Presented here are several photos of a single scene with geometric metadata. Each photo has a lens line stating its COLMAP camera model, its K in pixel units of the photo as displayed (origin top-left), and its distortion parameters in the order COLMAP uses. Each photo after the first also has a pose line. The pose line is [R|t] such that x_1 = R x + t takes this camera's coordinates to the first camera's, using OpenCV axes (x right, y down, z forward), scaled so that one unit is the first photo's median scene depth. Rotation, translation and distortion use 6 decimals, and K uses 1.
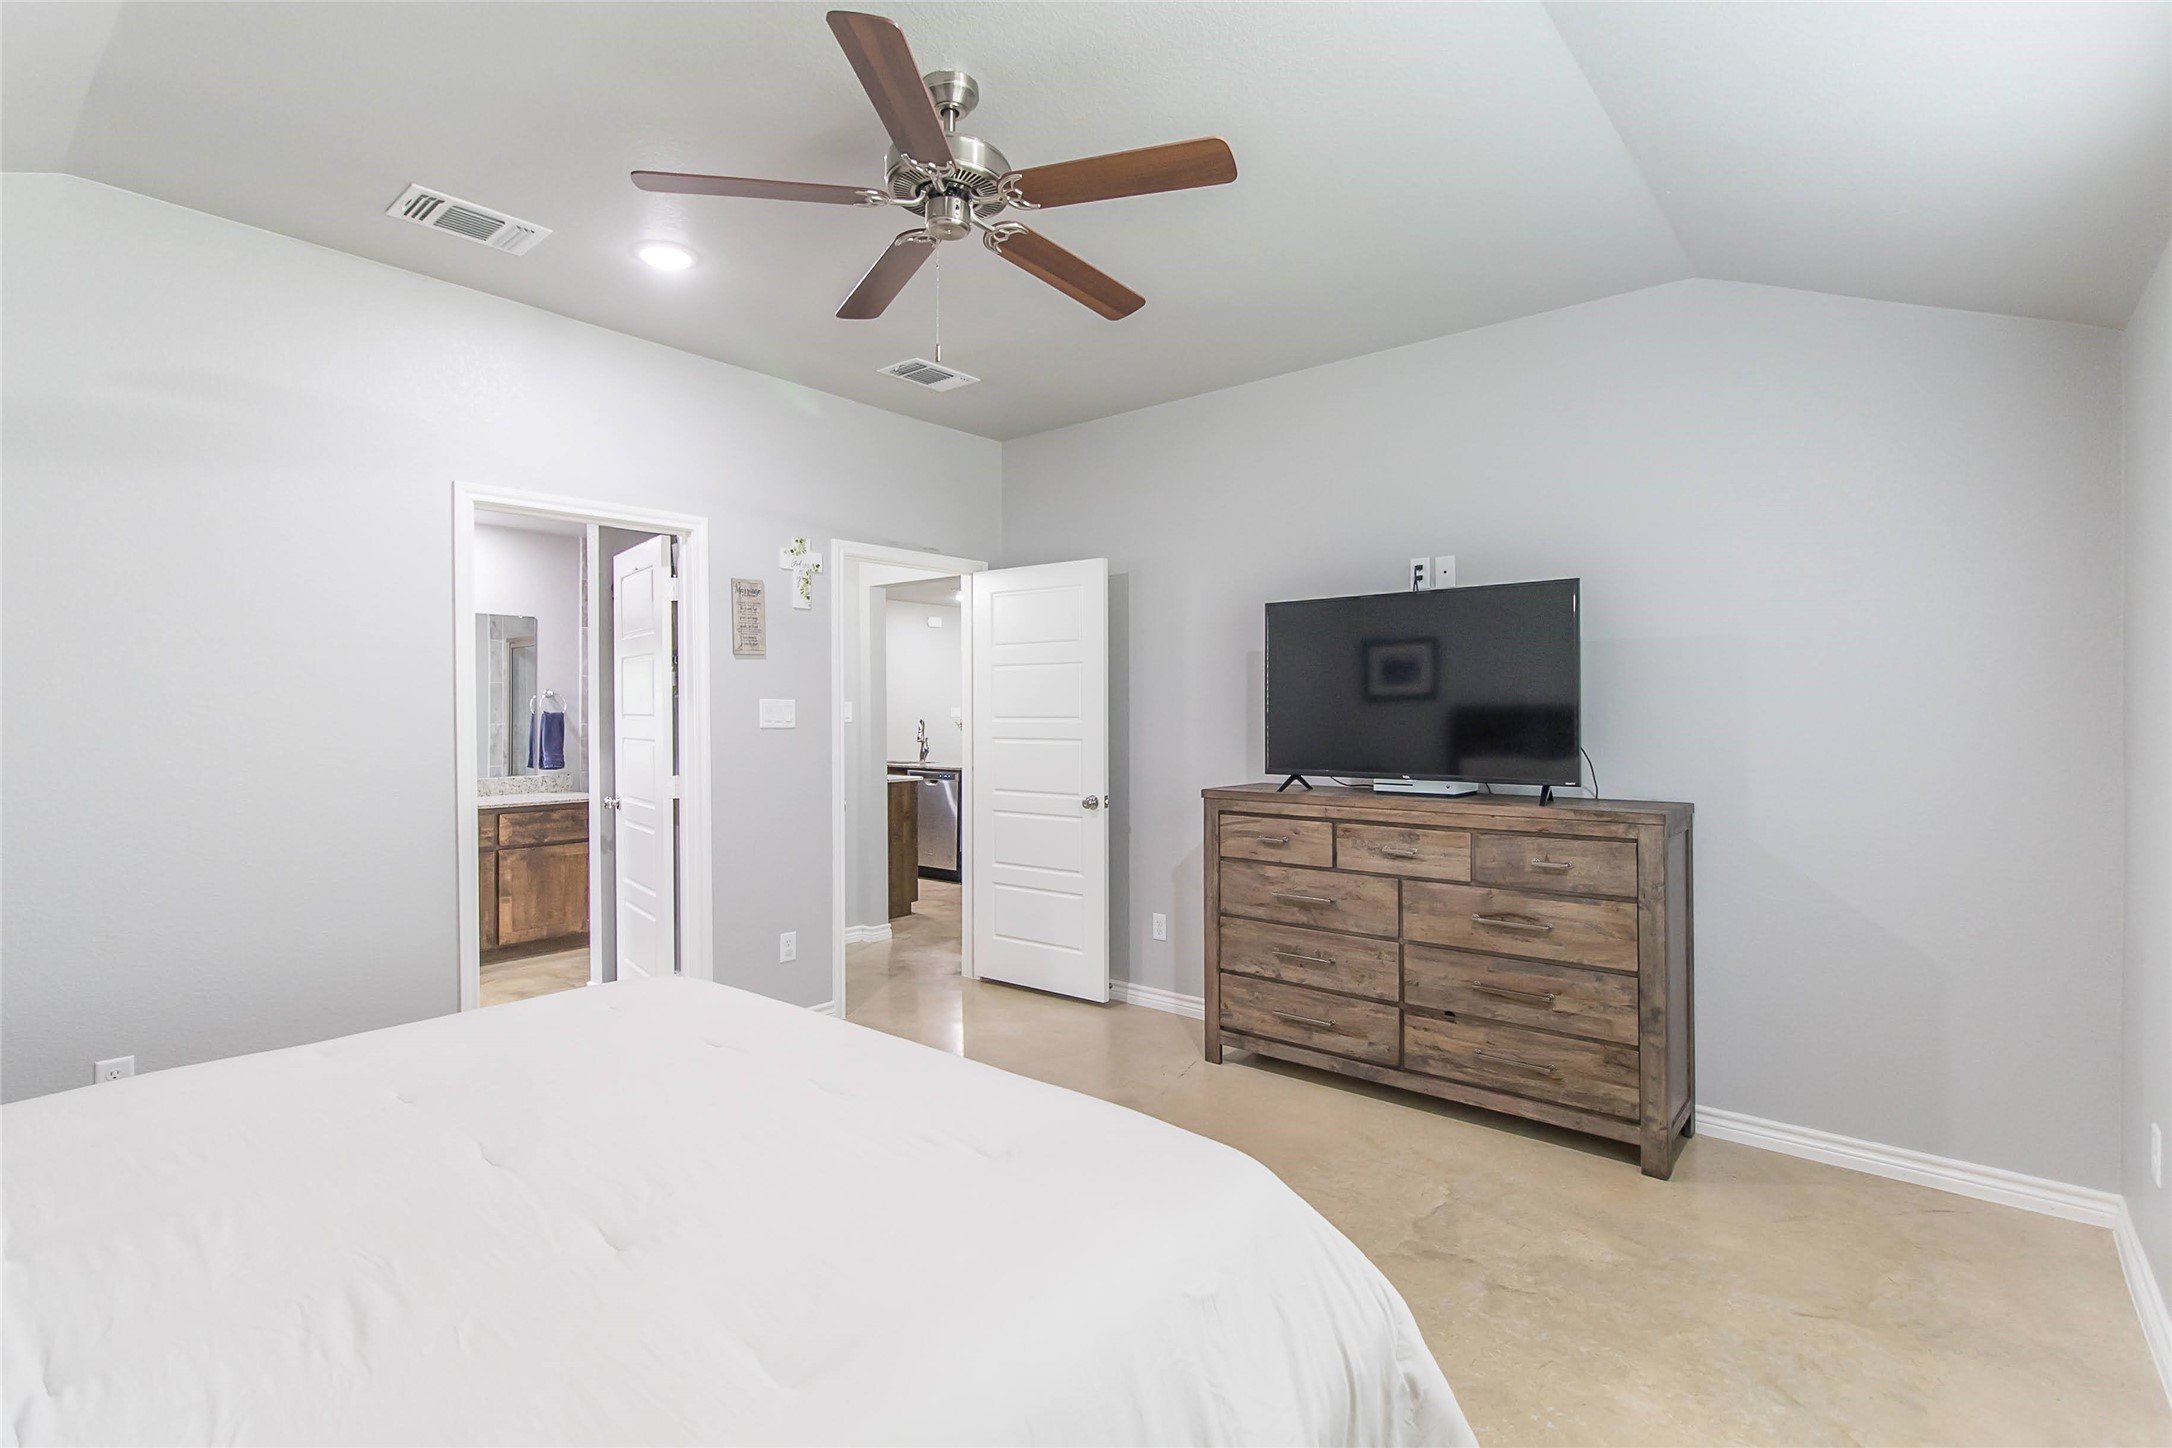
lens RADIAL K [[1008.6, 0, 1095.4], [0, 1008.6, 713.1], [0, 0, 1]] dist [0.002395, 0.000190]
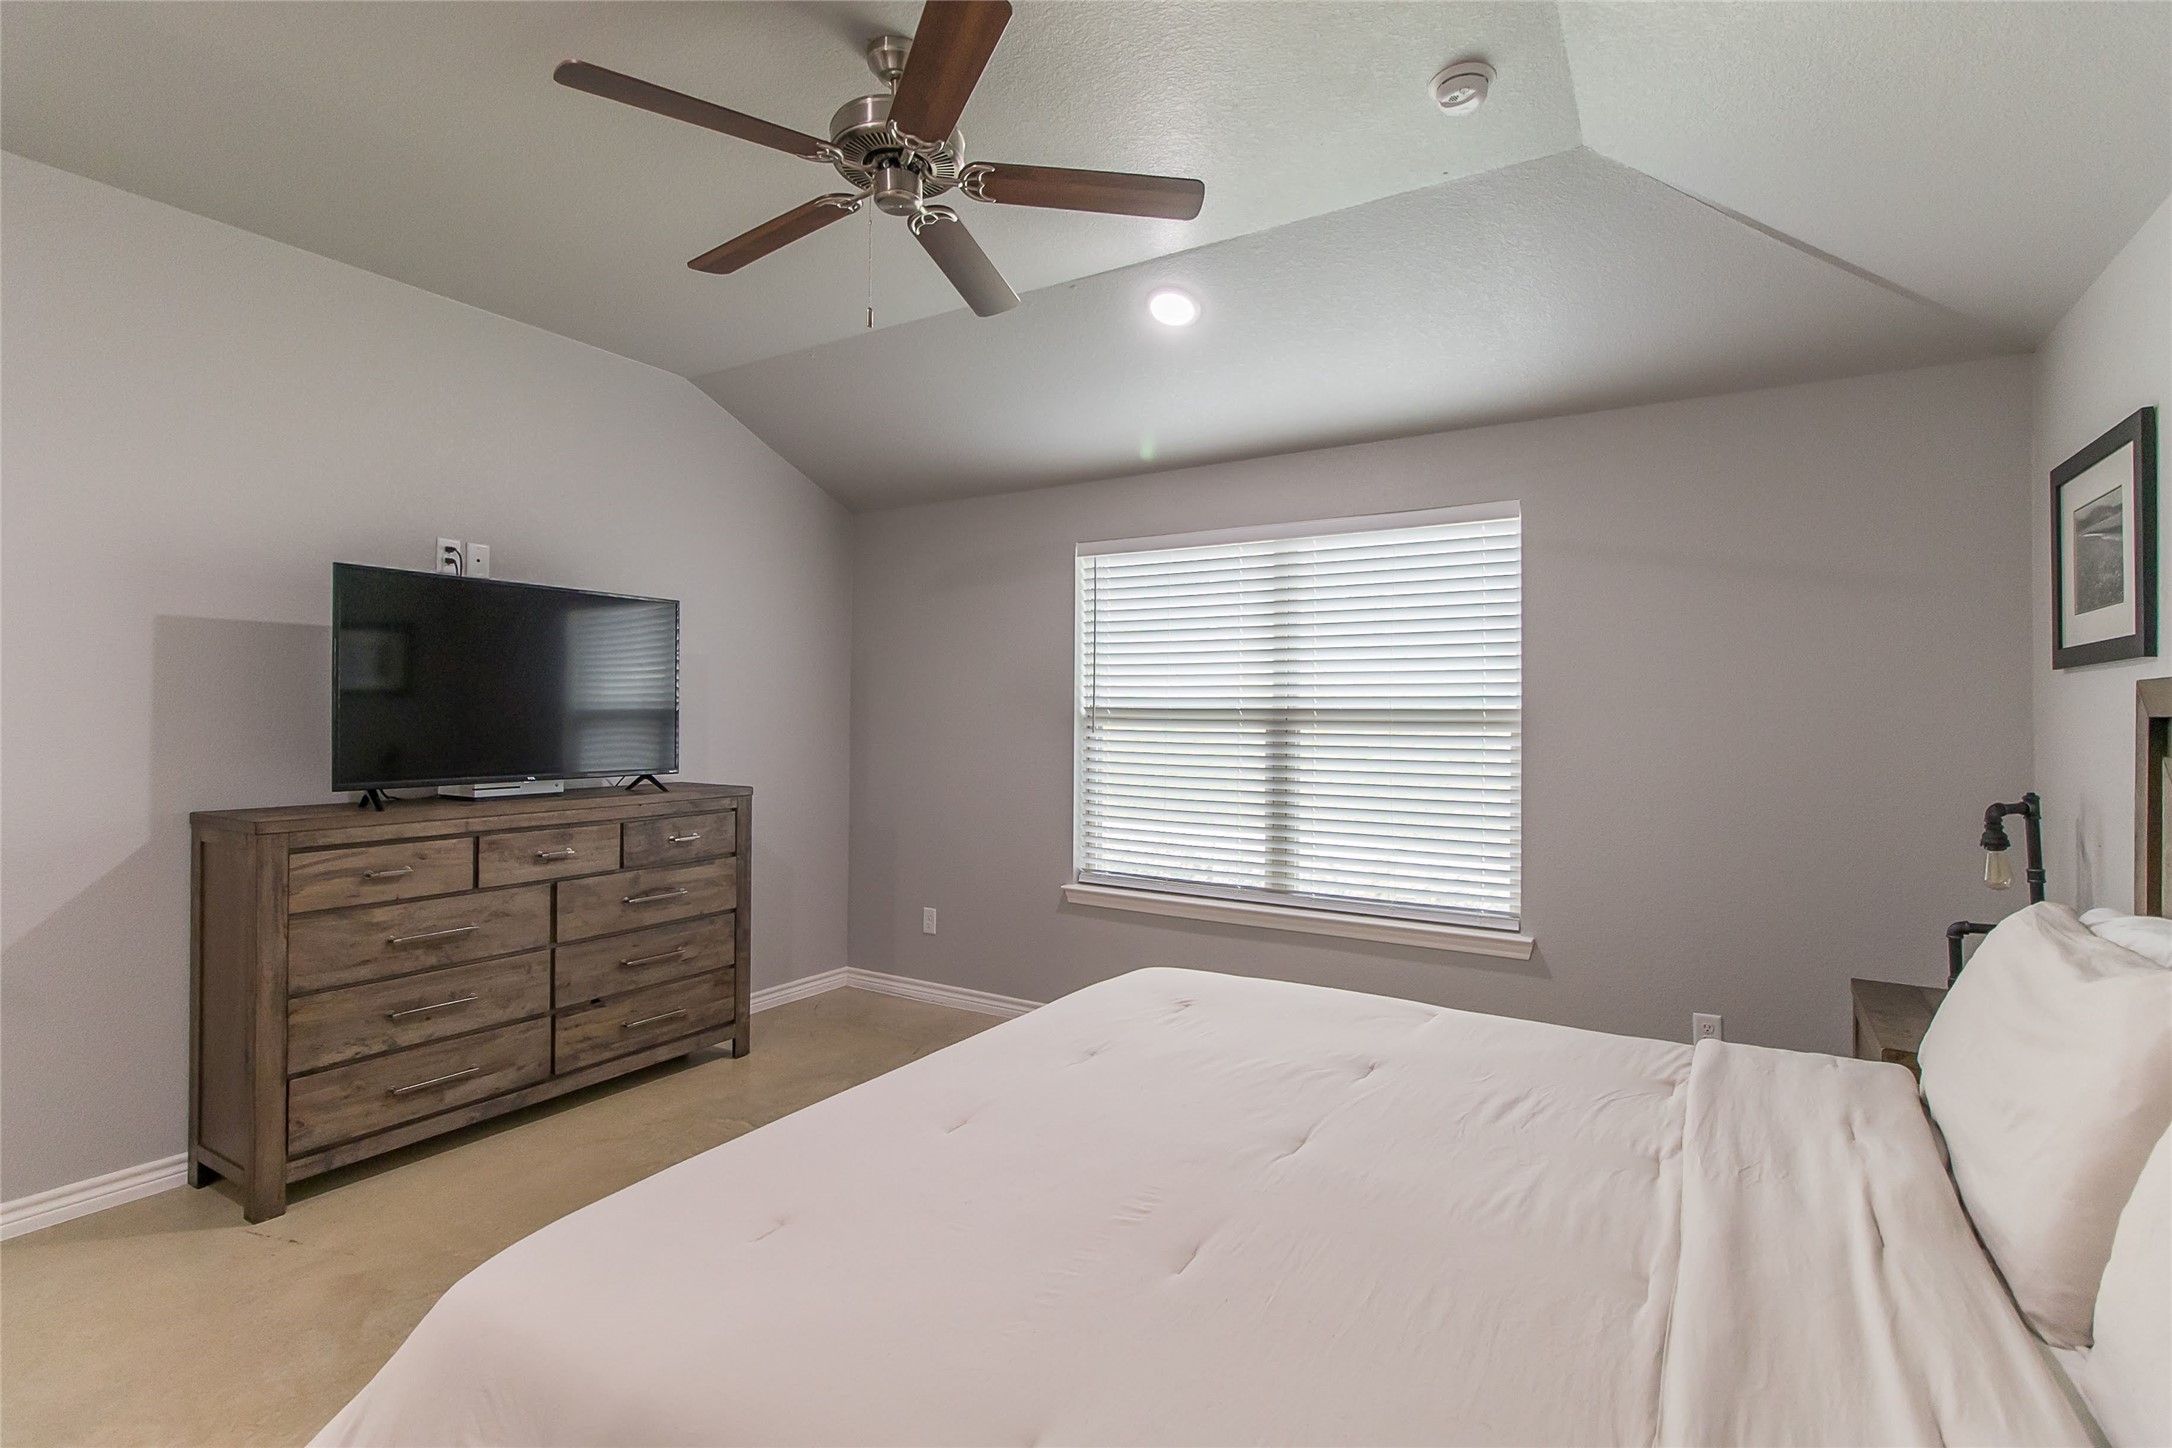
lens RADIAL K [[1008.6, 0, 1093.5], [0, 1008.6, 720.2], [0, 0, 1]] dist [0.002395, 0.000190]
pose [[-0.132371, -0.003210, 0.991195, -0.714858], [-0.006343, 0.999977, 0.002391, 0.002868], [-0.991180, -0.005971, -0.132389, 0.604402]]
